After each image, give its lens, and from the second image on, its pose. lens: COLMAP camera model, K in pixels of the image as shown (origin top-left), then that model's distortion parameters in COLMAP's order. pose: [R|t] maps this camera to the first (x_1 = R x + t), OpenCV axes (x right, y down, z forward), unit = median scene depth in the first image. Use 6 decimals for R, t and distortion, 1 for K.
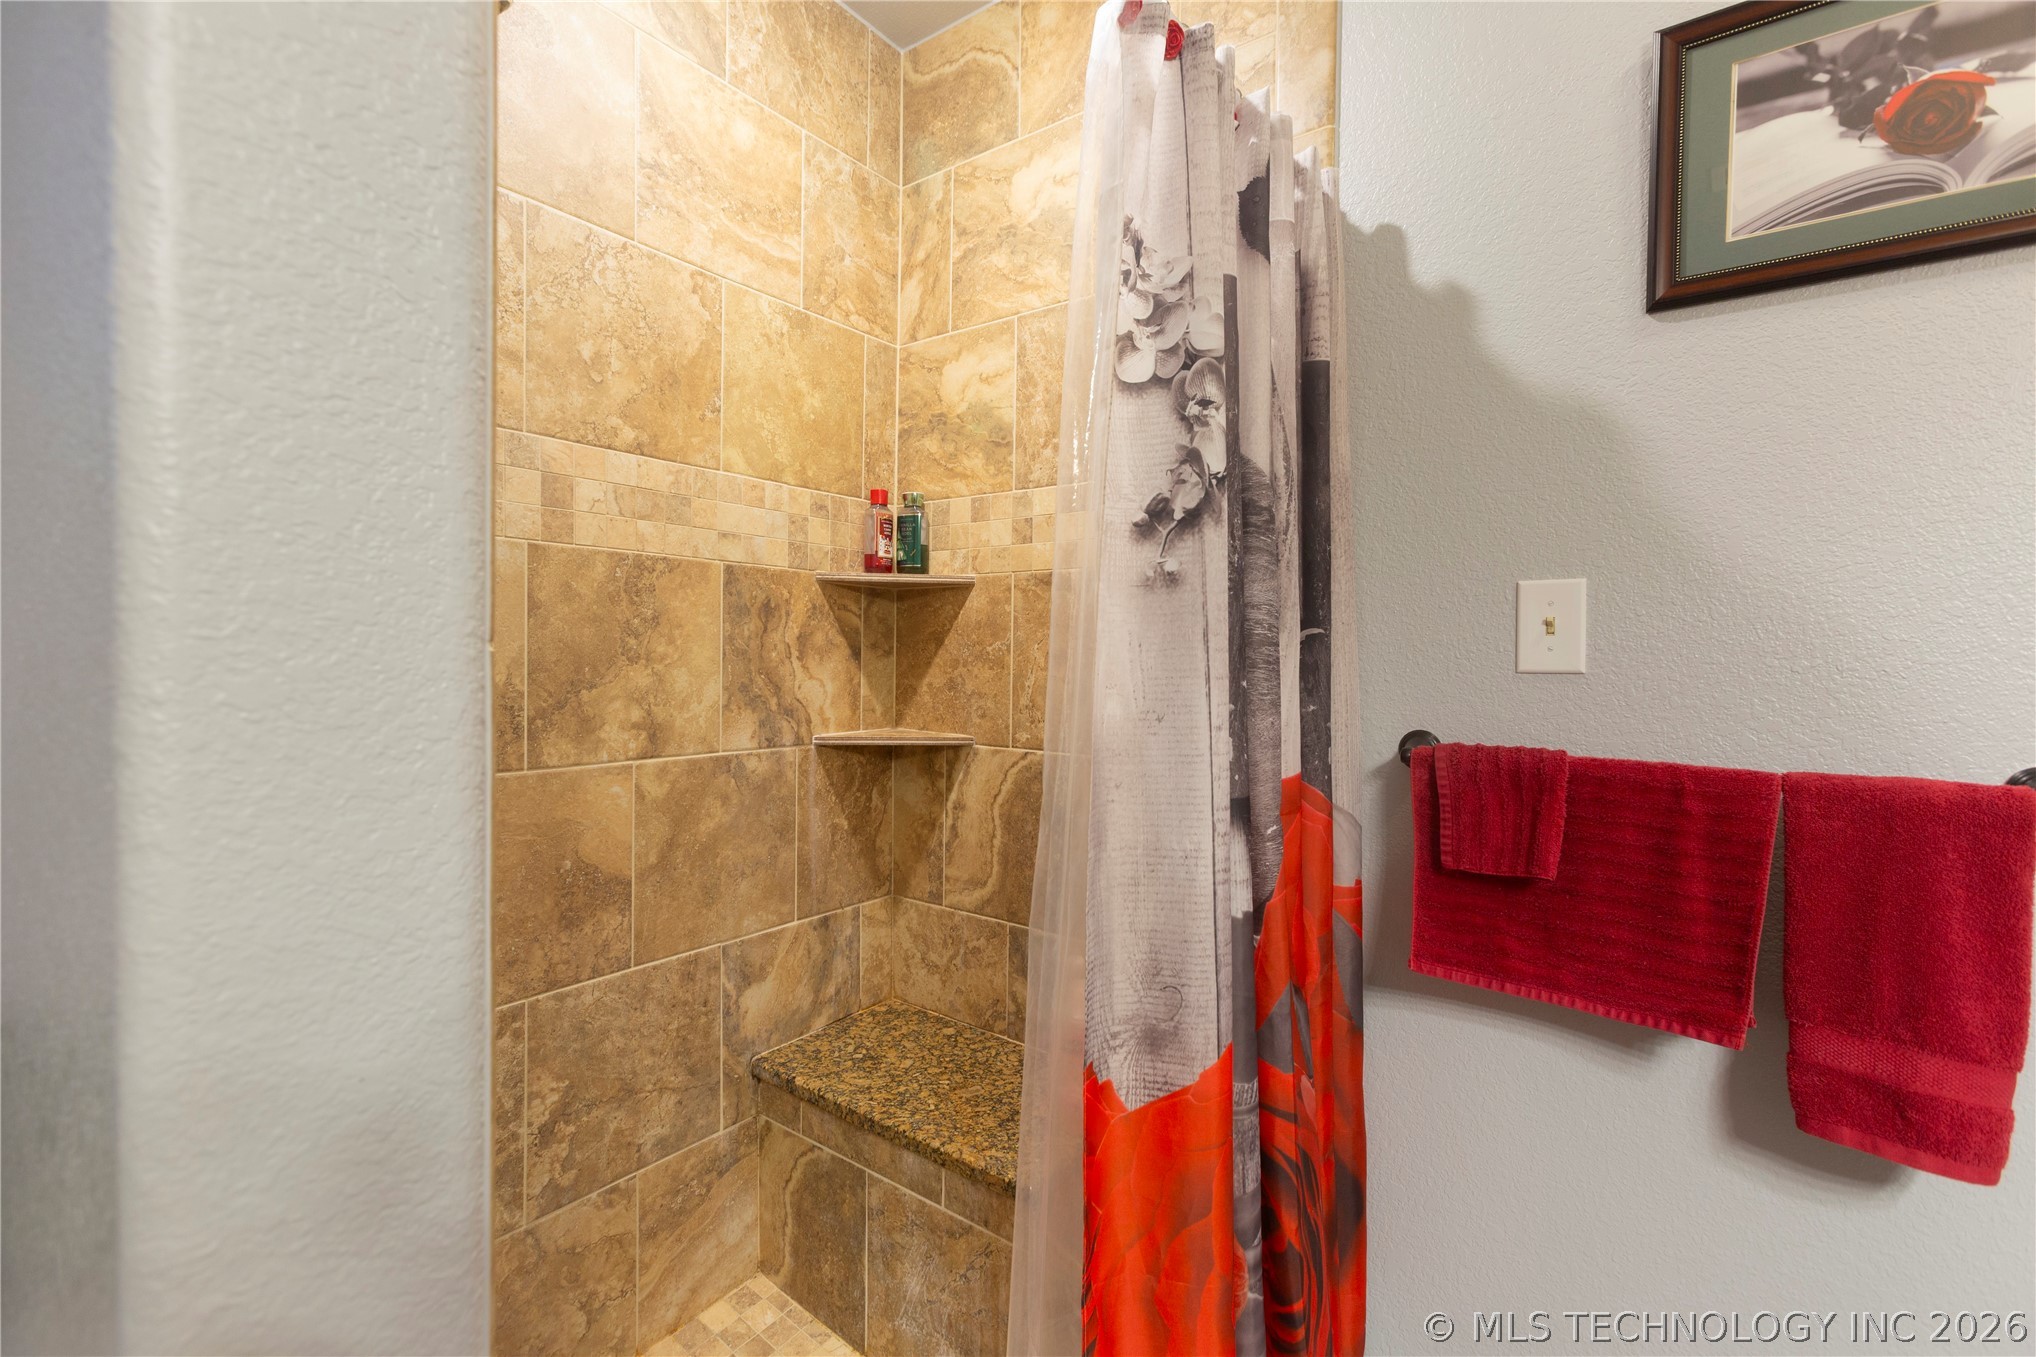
lens RADIAL K [[909.9, 0, 1013.0], [0, 909.9, 673.9], [0, 0, 1]] dist [-0.010488, 0.008721]
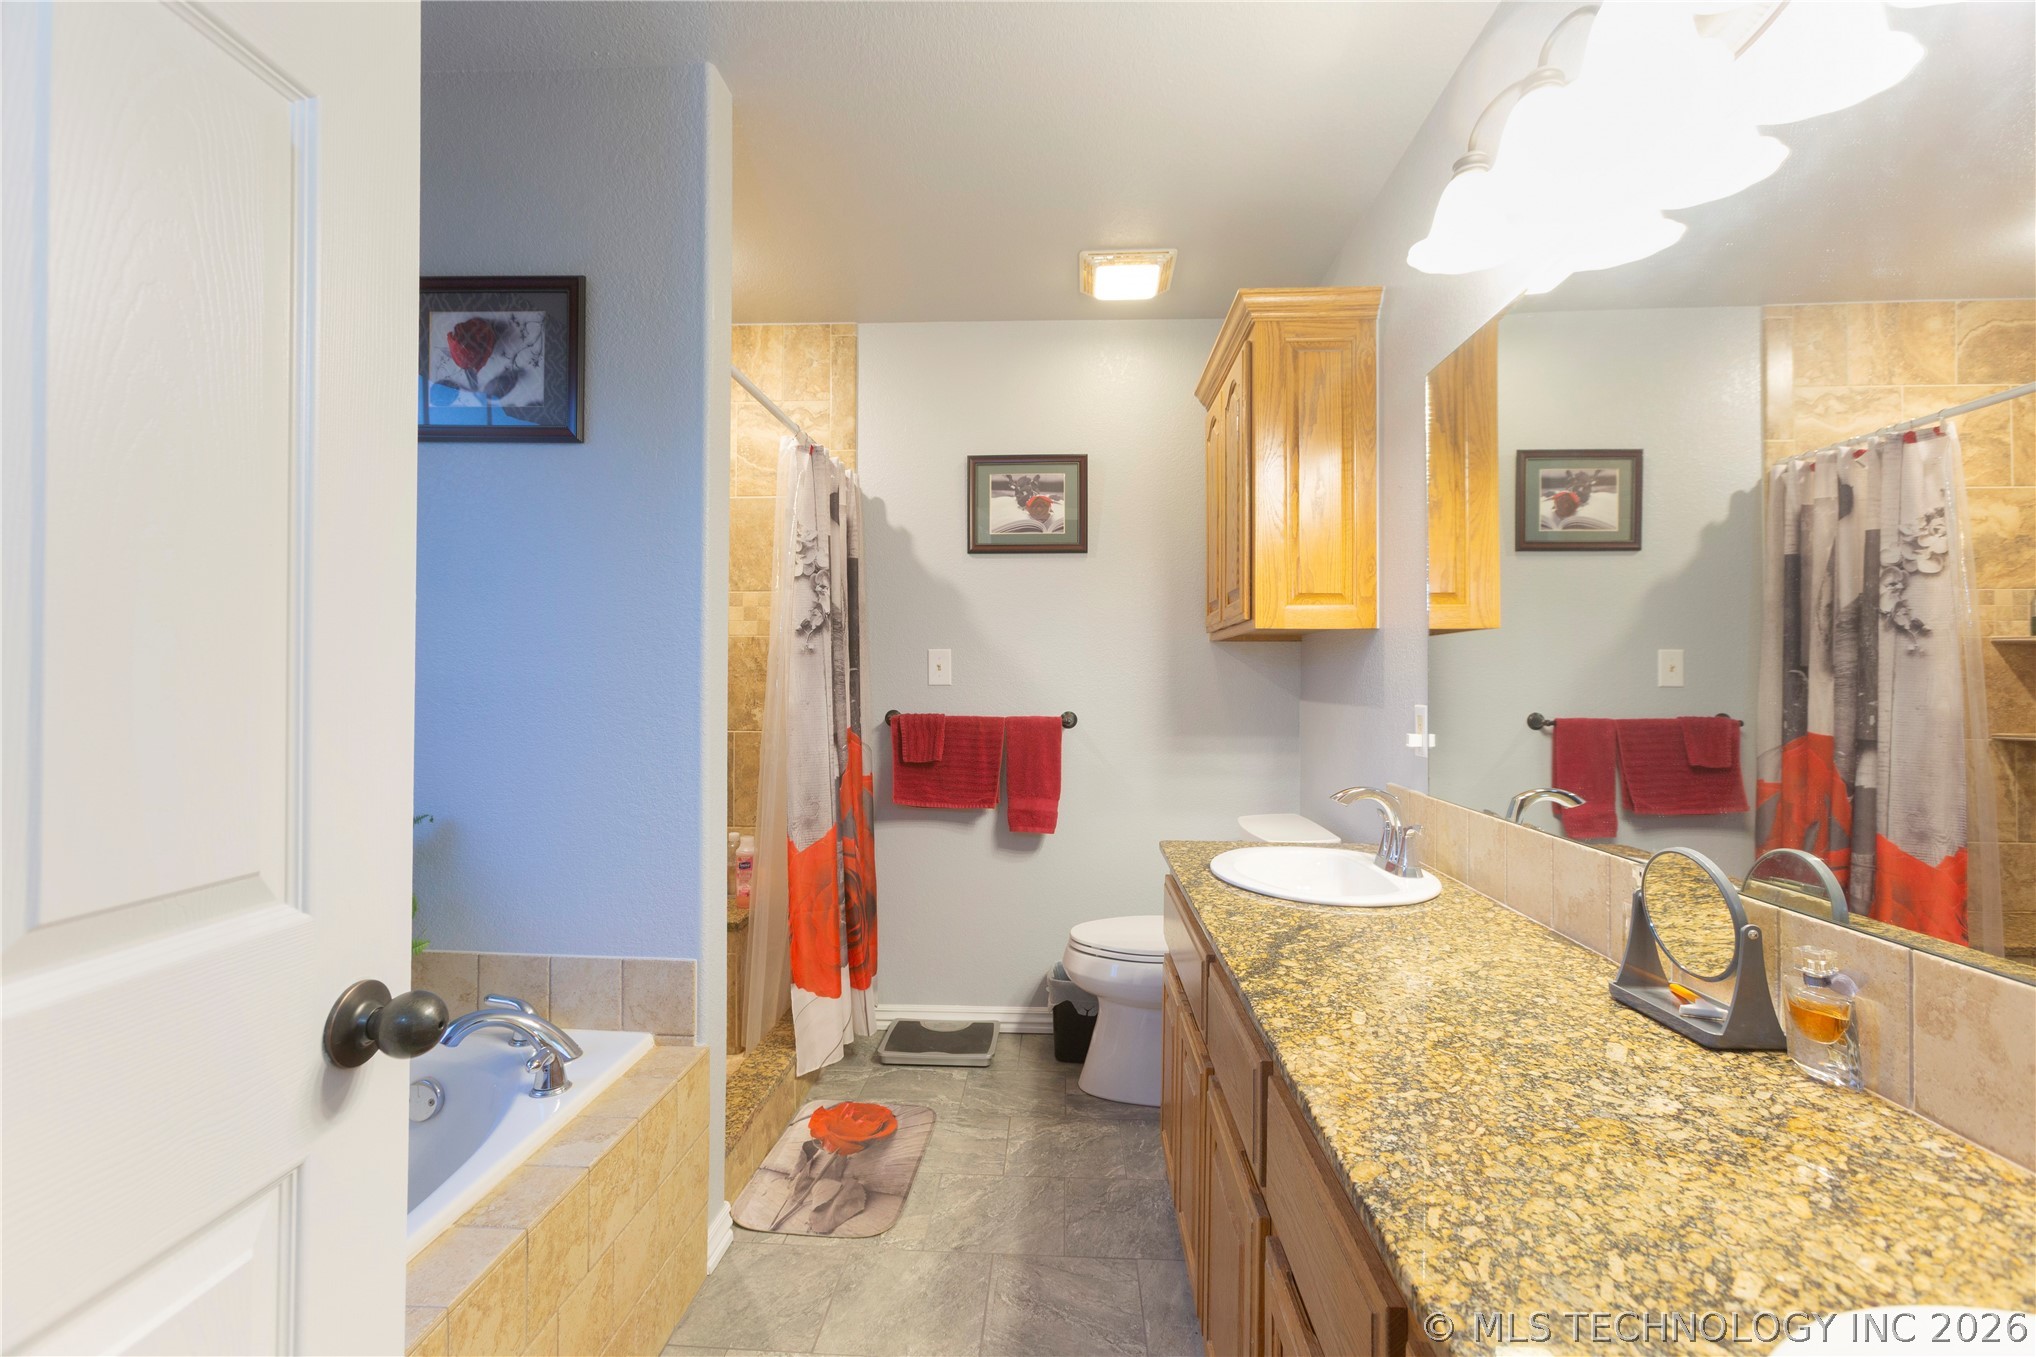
lens RADIAL K [[899.9, 0, 1014.7], [0, 899.9, 673.4], [0, 0, 1]] dist [-0.024960, 0.022370]
pose [[0.832842, -0.003749, 0.553499, -0.595769], [0.018027, 0.999630, -0.020354, 0.018943], [-0.553218, 0.026930, 0.832601, -1.151304]]
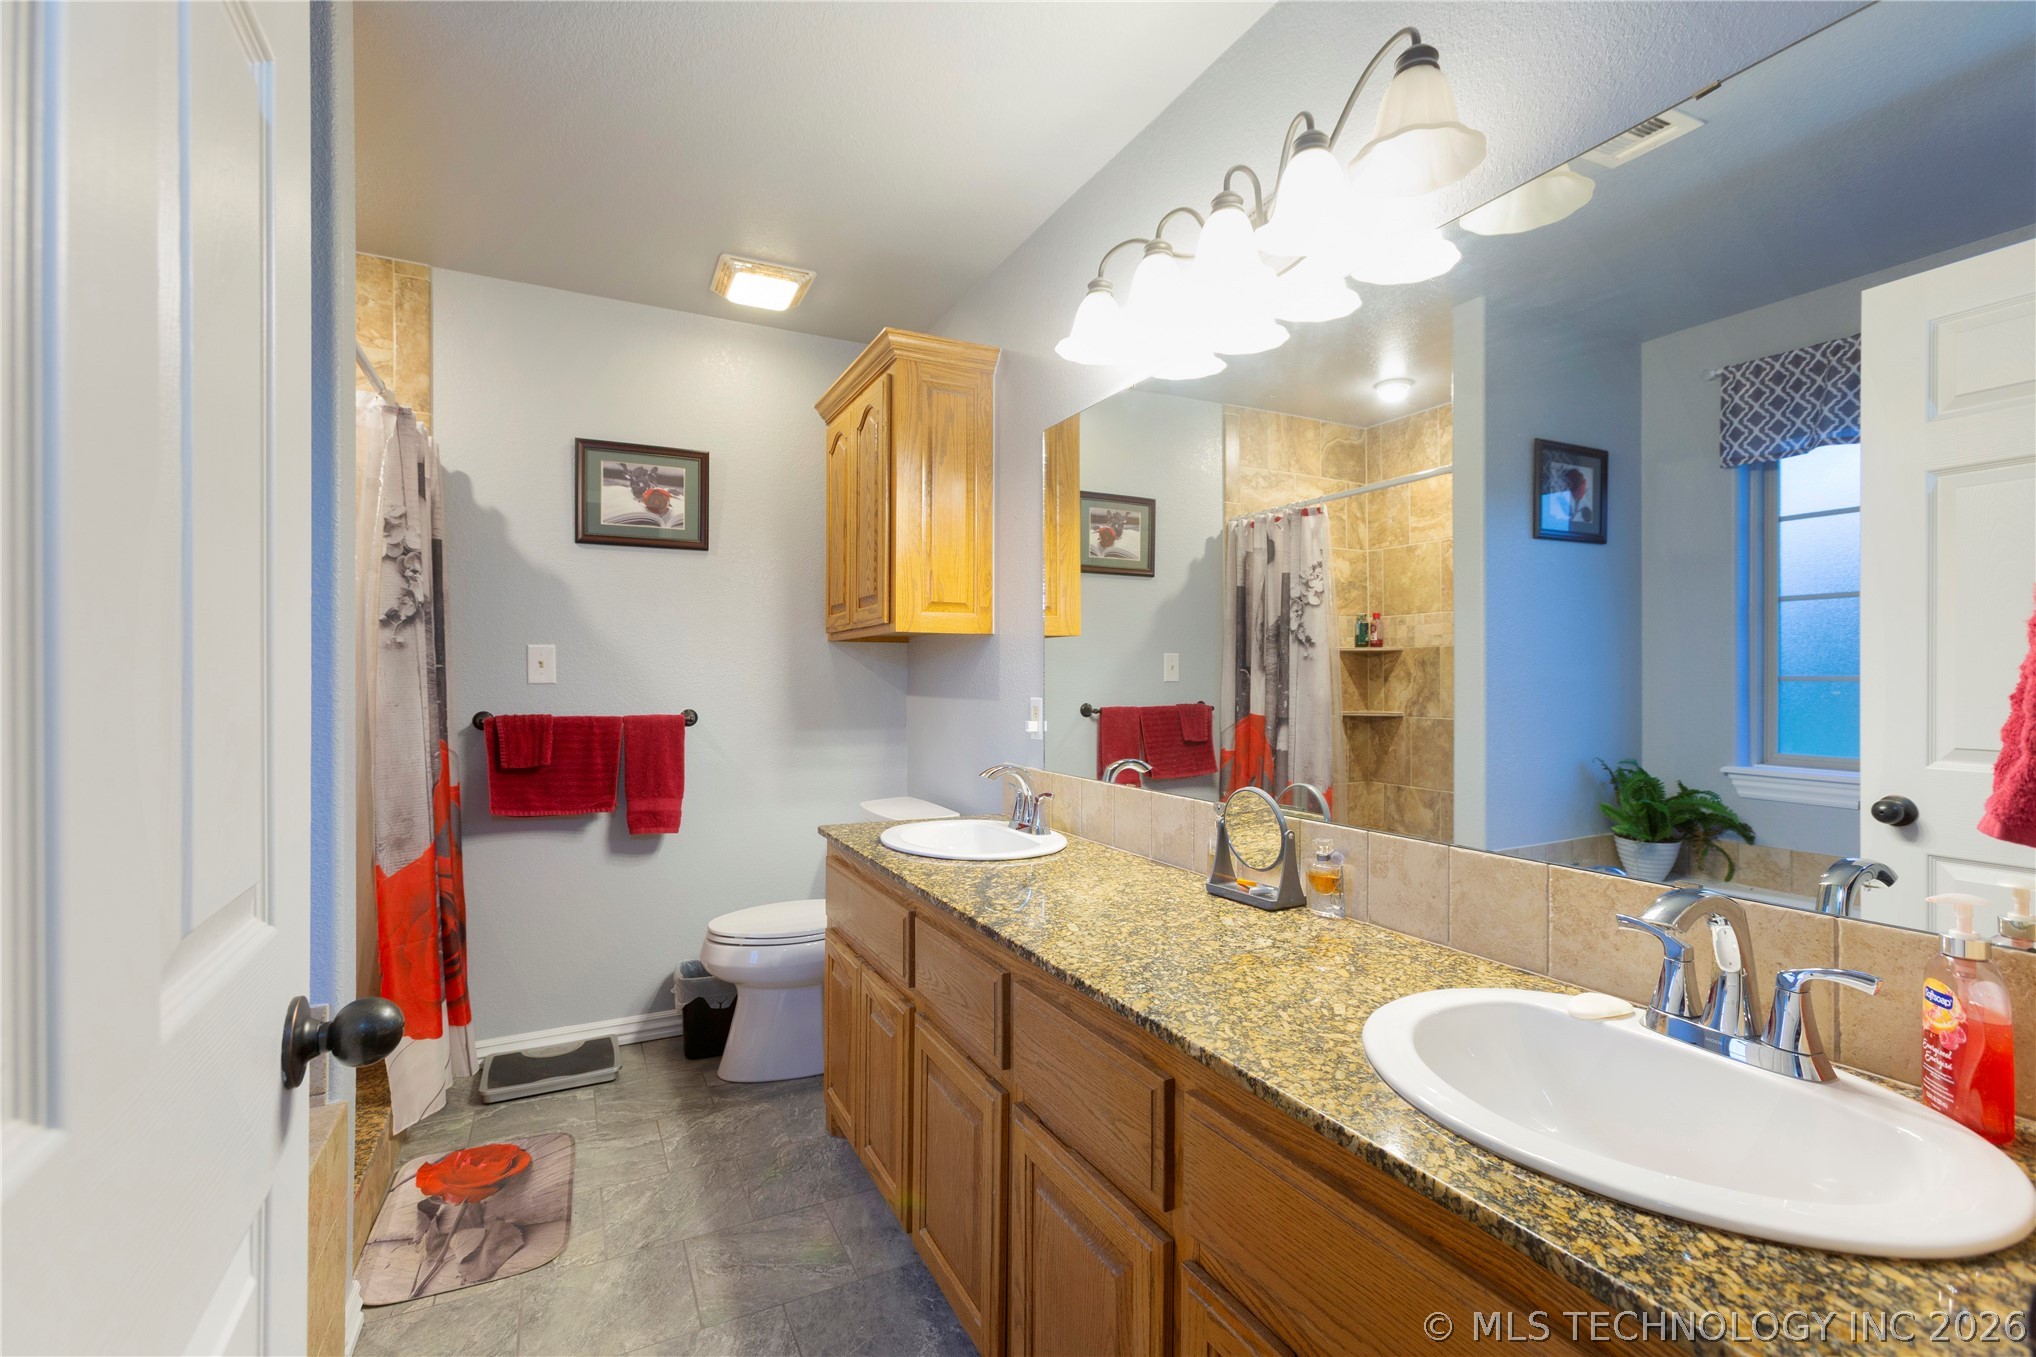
lens RADIAL K [[910.7, 0, 1022.9], [0, 910.7, 679.3], [0, 0, 1]] dist [-0.025764, 0.026006]
pose [[0.442966, -0.011783, 0.896461, -0.898876], [0.023930, 0.999713, 0.001315, 0.013120], [-0.896219, 0.020870, 0.443121, -1.089269]]
